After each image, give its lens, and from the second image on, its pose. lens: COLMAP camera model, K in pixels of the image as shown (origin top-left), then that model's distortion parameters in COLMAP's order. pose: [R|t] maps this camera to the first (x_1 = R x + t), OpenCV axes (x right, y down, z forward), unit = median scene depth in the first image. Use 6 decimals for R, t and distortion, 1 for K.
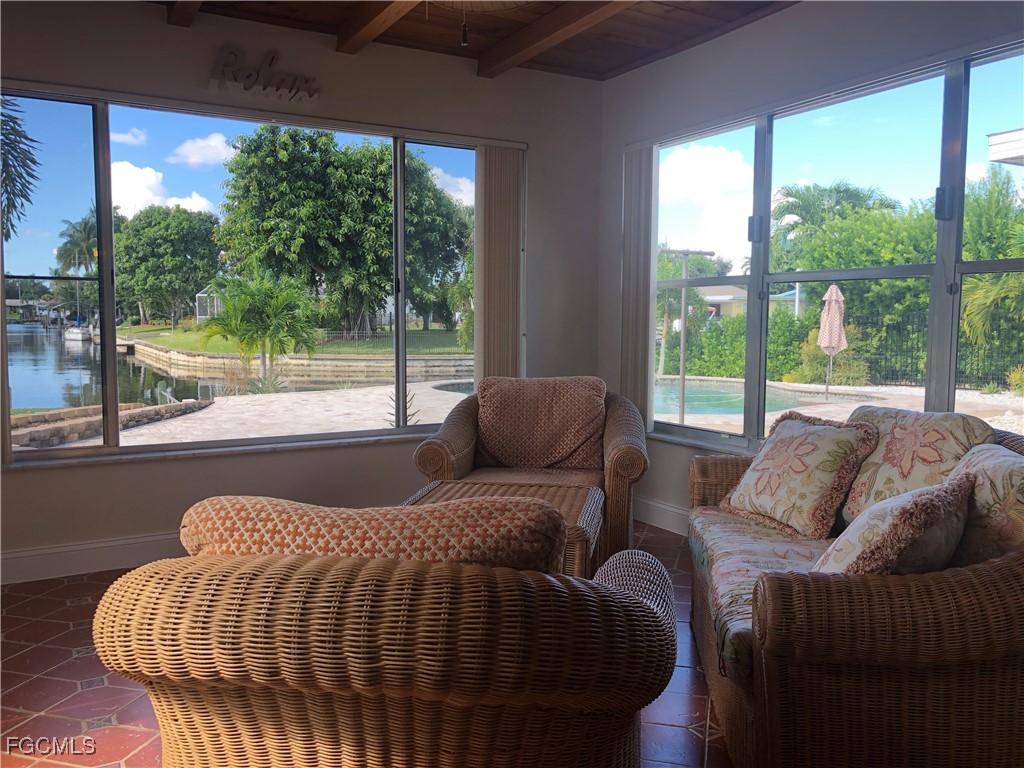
lens RADIAL K [[836.4, 0, 515.3], [0, 836.4, 375.9], [0, 0, 1]] dist [0.033896, -0.038502]
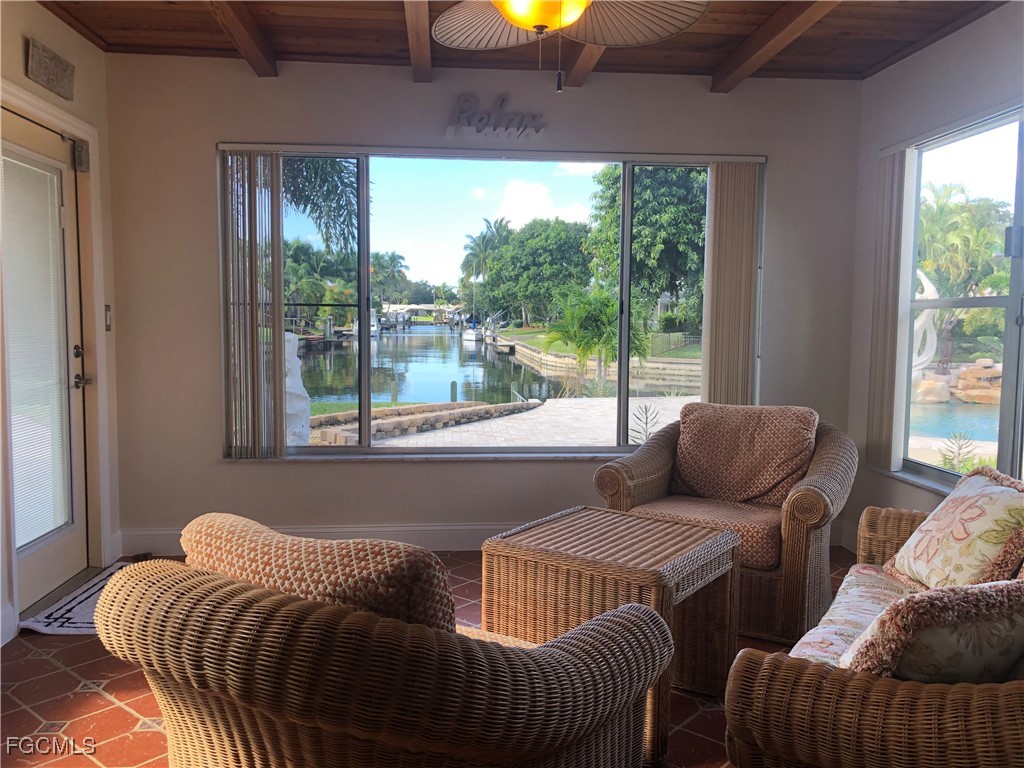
lens RADIAL K [[836.4, 0, 514.2], [0, 836.4, 383.1], [0, 0, 1]] dist [0.033896, -0.038502]
pose [[0.906437, 0.036645, -0.420749, 0.161039], [-0.034524, 0.999324, 0.012660, -0.022472], [0.420928, 0.003050, 0.907089, 0.019466]]
